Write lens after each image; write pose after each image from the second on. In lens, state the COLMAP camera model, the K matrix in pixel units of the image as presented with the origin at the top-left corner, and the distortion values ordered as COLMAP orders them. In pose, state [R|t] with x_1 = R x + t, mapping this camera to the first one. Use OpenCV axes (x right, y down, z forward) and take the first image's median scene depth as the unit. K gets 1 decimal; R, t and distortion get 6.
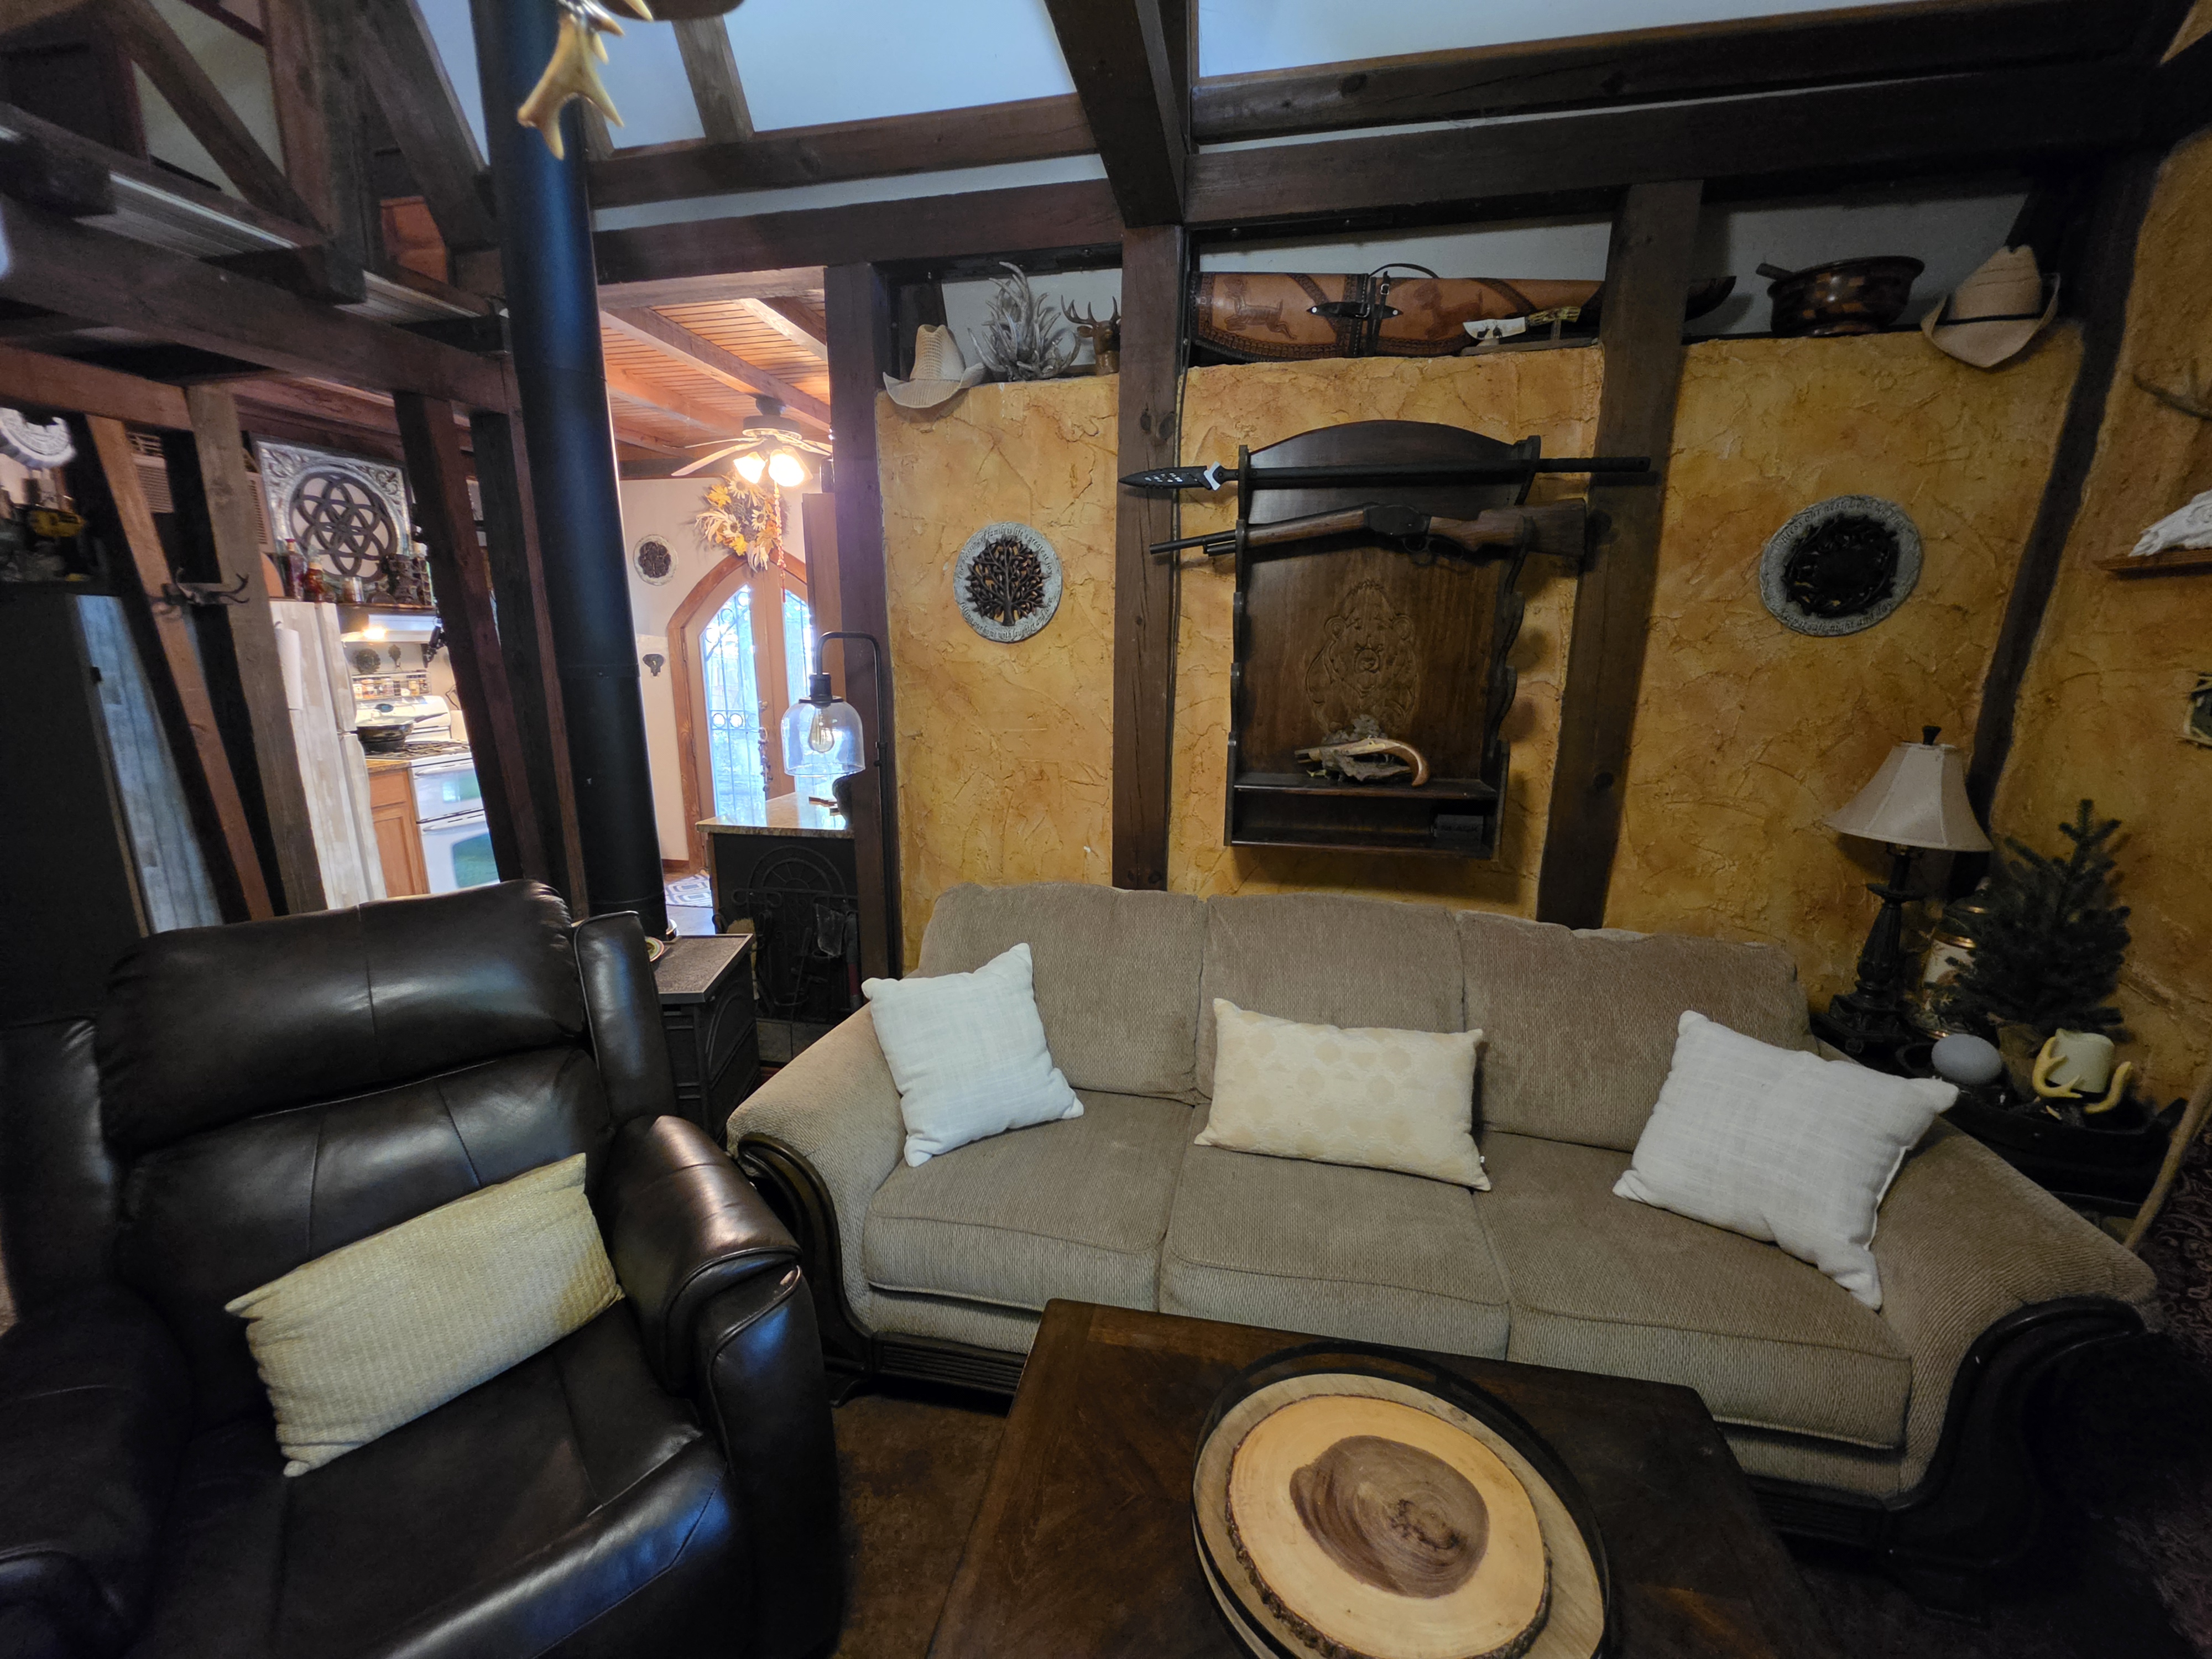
lens RADIAL K [[887.6, 0, 1095.4], [0, 887.6, 829.4], [0, 0, 1]] dist [-0.006079, 0.001123]
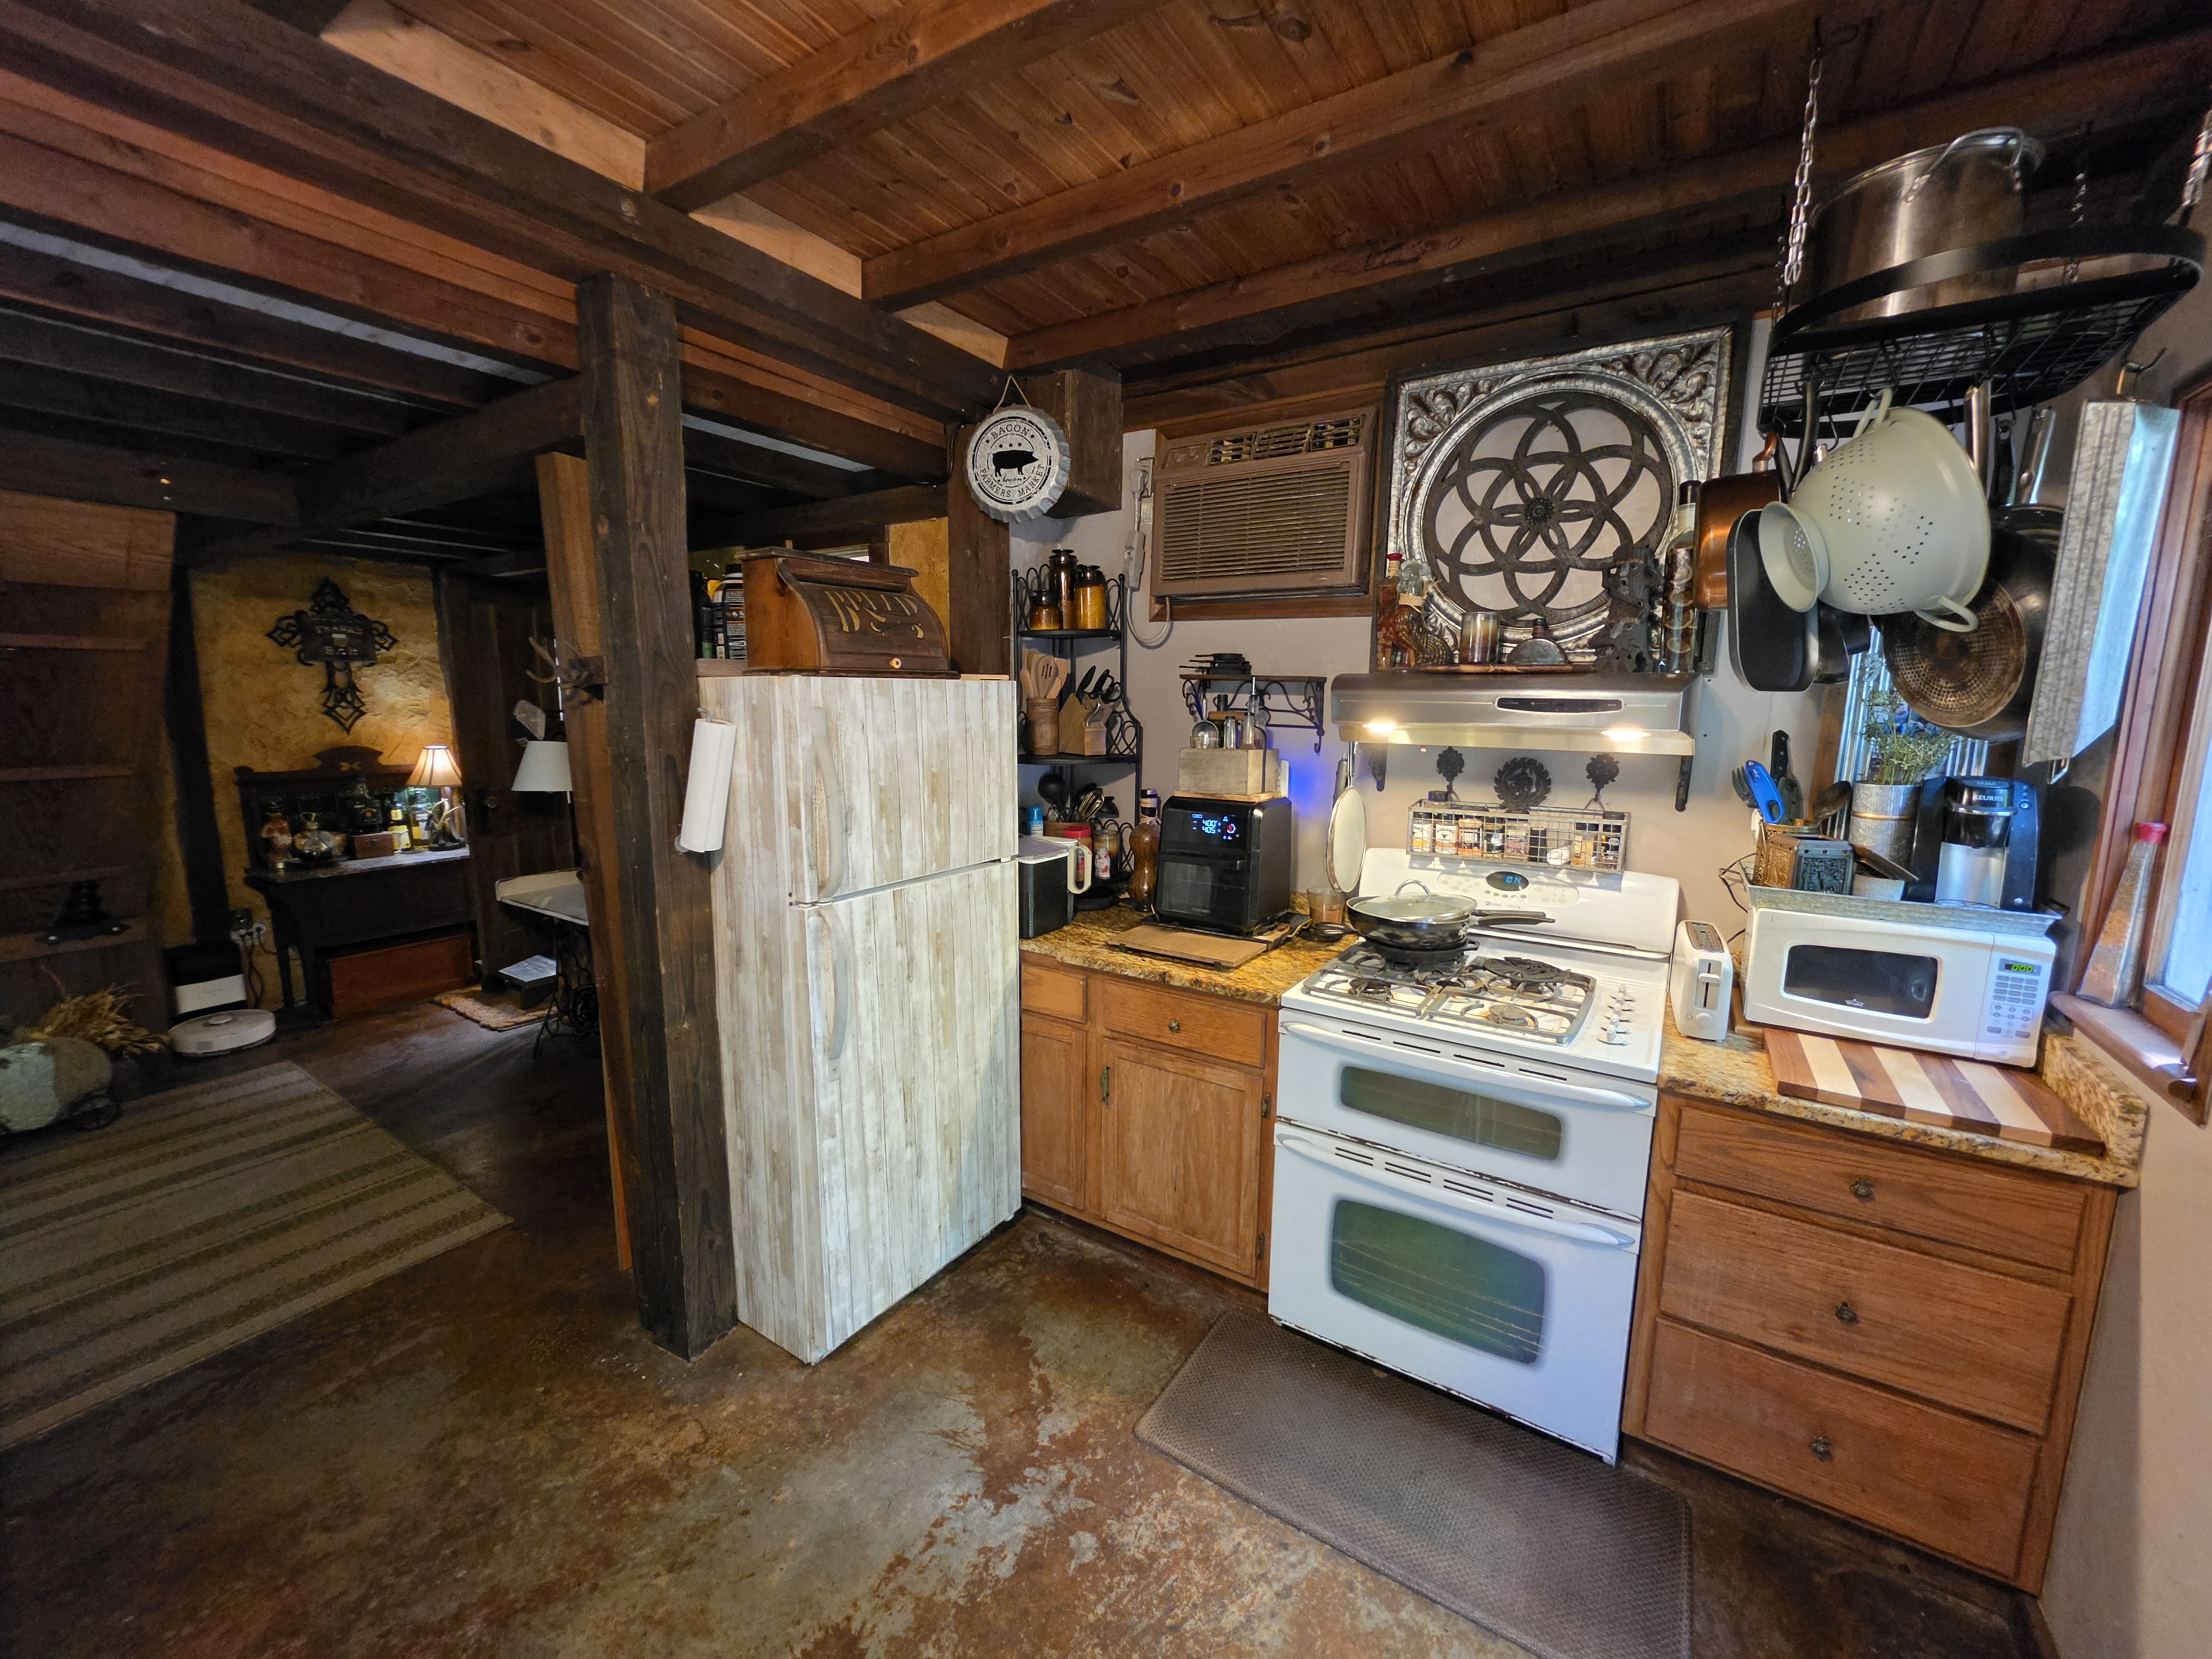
lens RADIAL K [[887.6, 0, 1104.3], [0, 887.6, 836.5], [0, 0, 1]] dist [-0.006079, 0.001123]
pose [[-0.375264, 0.137730, -0.916628, -0.644894], [-0.204812, 0.952135, 0.226914, -0.506909], [0.904007, 0.272889, -0.329093, 2.155023]]
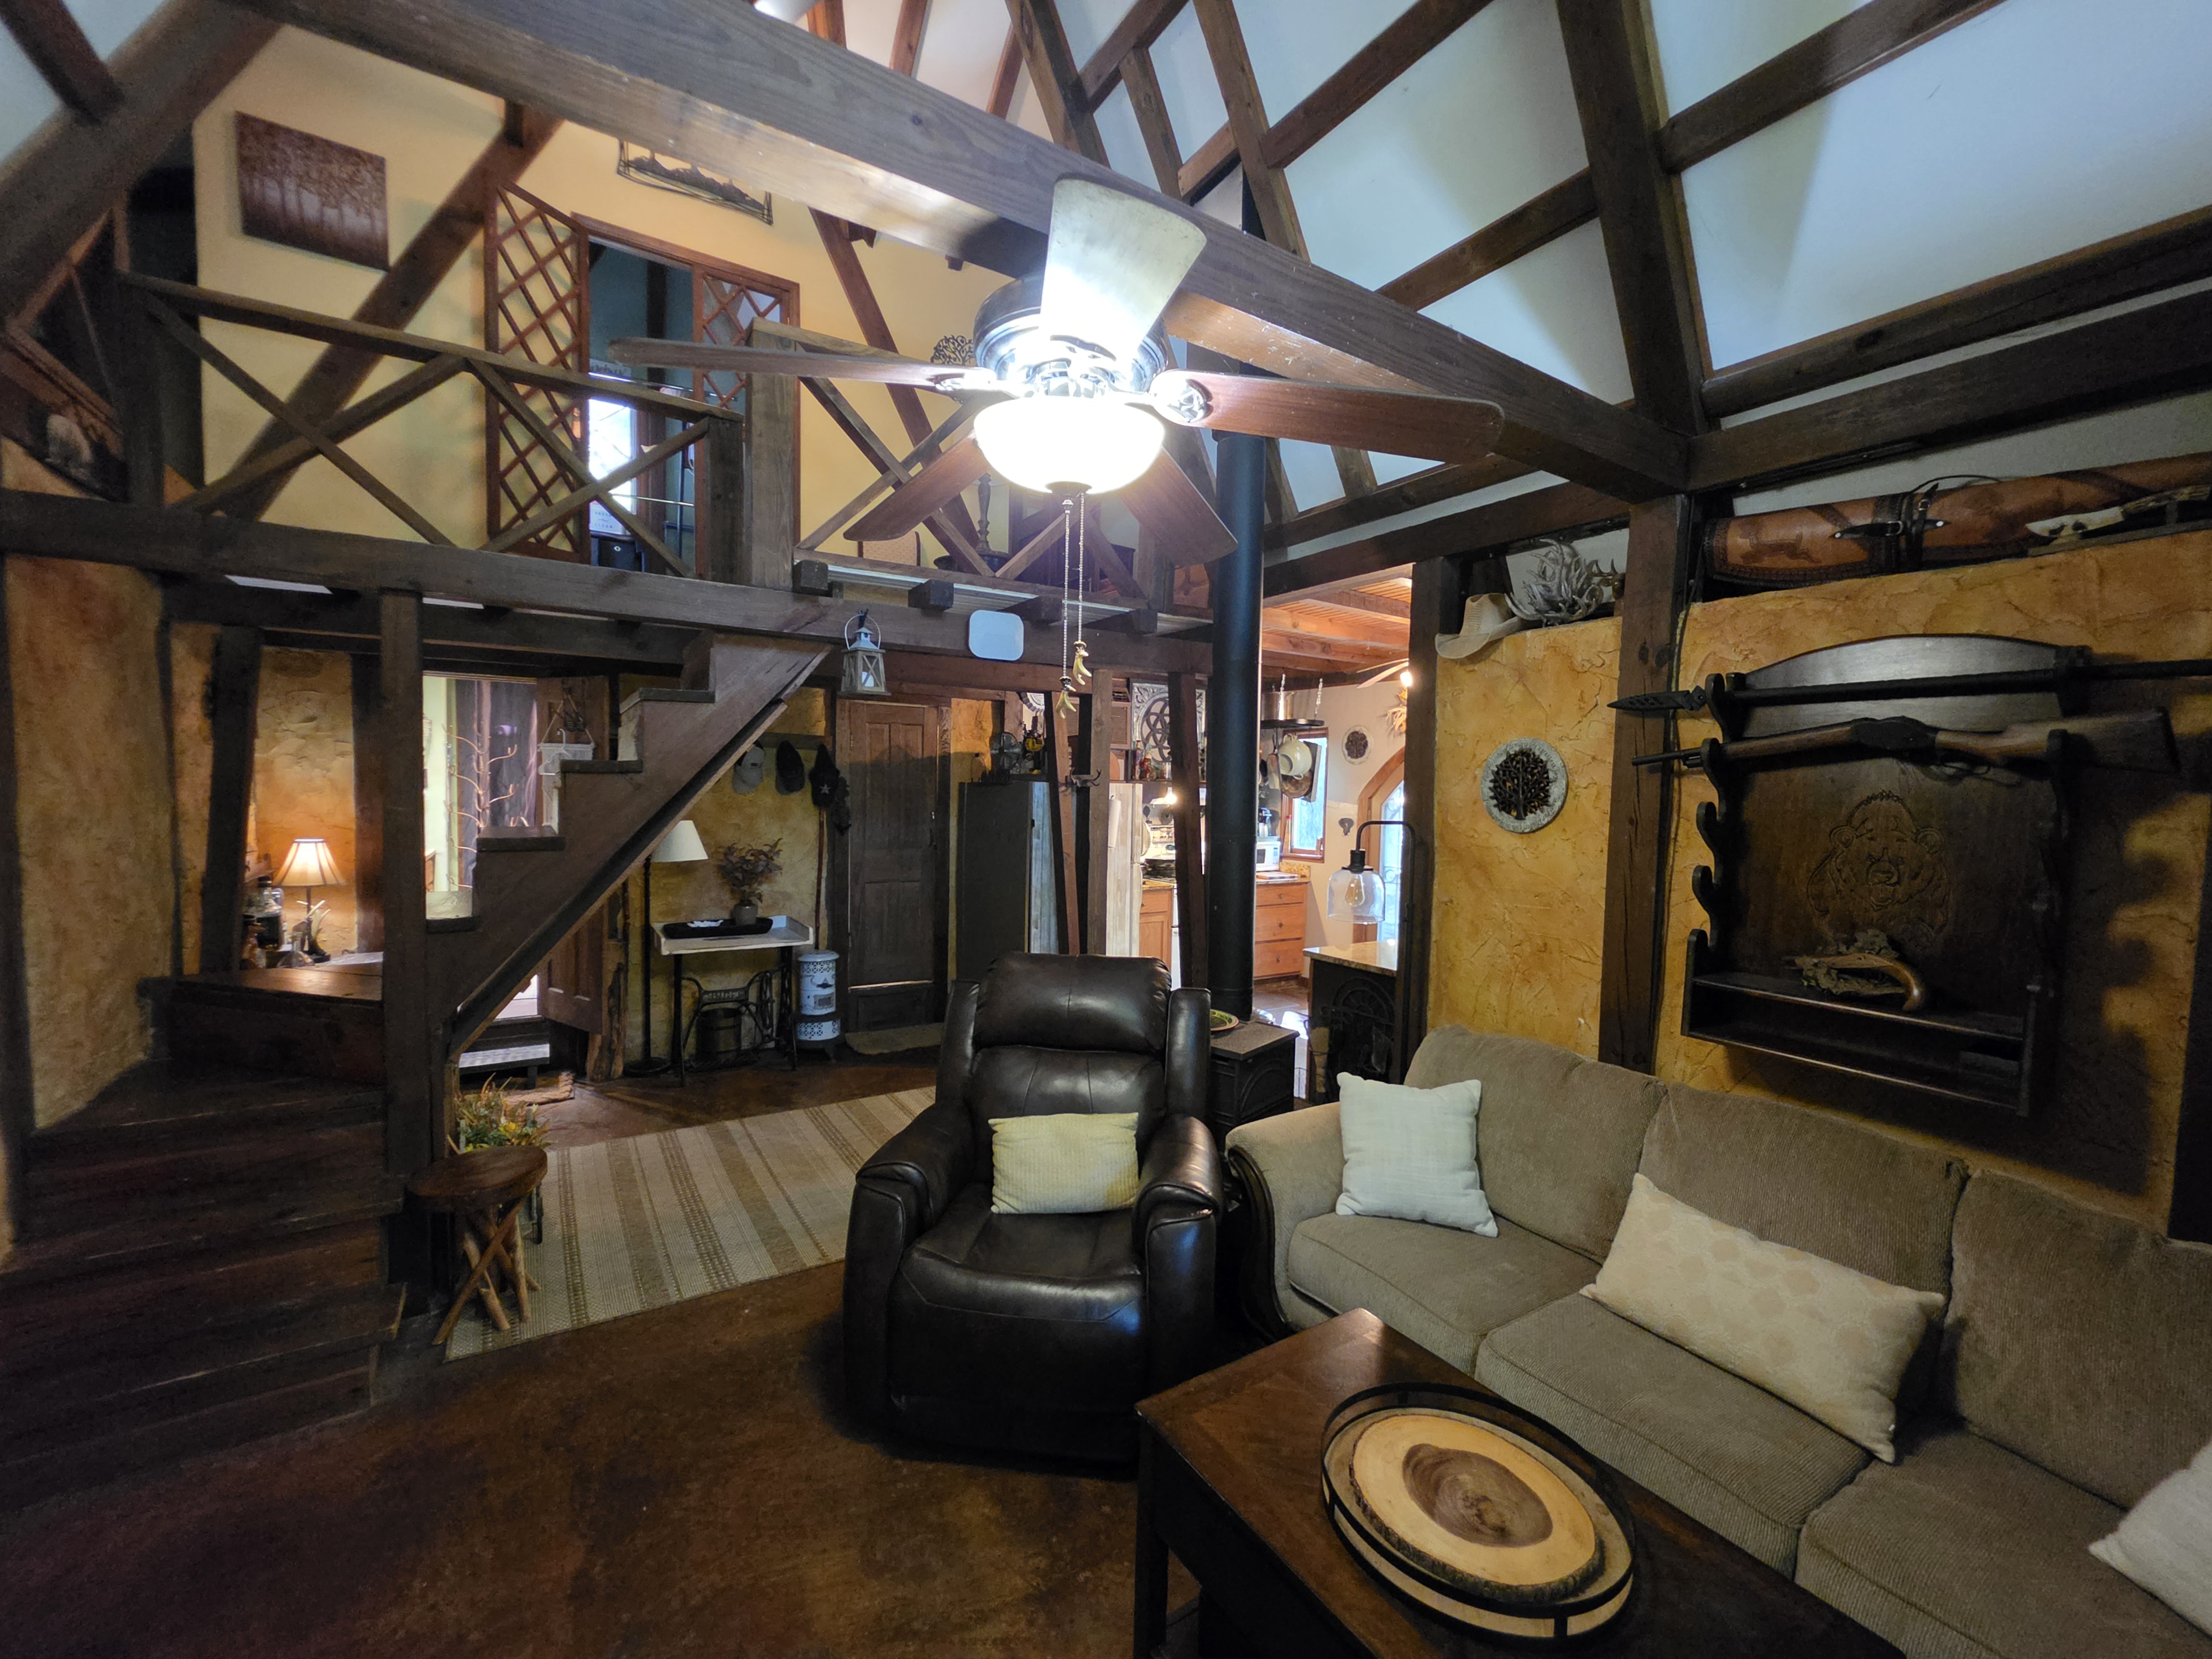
lens RADIAL K [[887.6, 0, 1099.2], [0, 887.6, 829.4], [0, 0, 1]] dist [-0.006079, 0.001123]
pose [[0.693082, 0.048698, -0.719212, 0.407924], [-0.171577, 0.980186, -0.098975, 0.001296], [0.700142, 0.191998, 0.687705, -0.249619]]
